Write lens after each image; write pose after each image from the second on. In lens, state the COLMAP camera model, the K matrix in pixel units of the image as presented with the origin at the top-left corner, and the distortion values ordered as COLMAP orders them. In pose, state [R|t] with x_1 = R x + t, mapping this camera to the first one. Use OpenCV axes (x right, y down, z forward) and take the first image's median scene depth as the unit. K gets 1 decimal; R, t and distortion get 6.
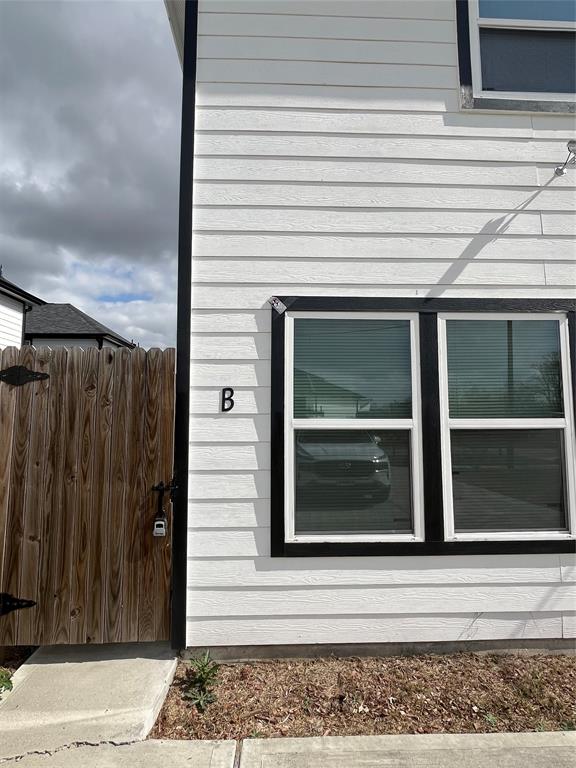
lens RADIAL K [[404.1, 0, 290.2], [0, 404.1, 381.2], [0, 0, 1]] dist [0.002217, -0.005566]
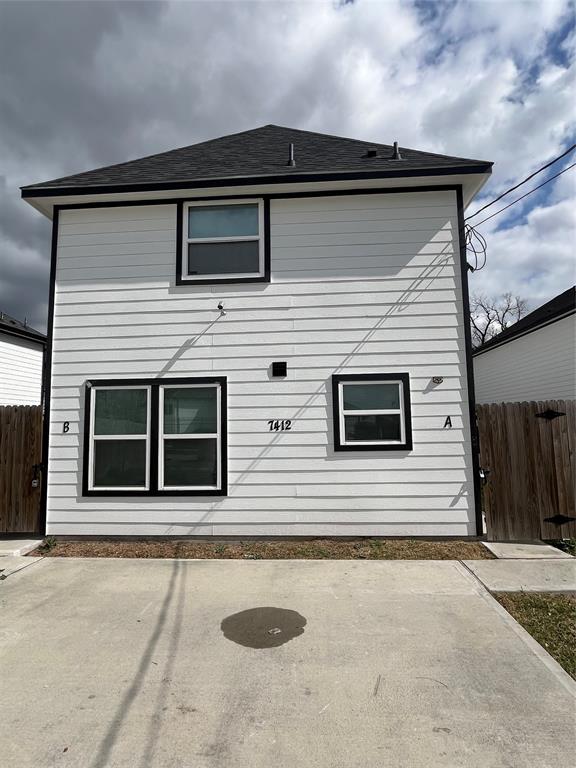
lens RADIAL K [[404.1, 0, 285.4], [0, 404.1, 389.6], [0, 0, 1]] dist [0.002217, -0.005566]
pose [[0.994897, -0.023631, -0.098091, 1.284047], [0.022870, 0.999699, -0.008877, -0.114720], [0.098271, 0.006589, 0.995138, -1.112612]]
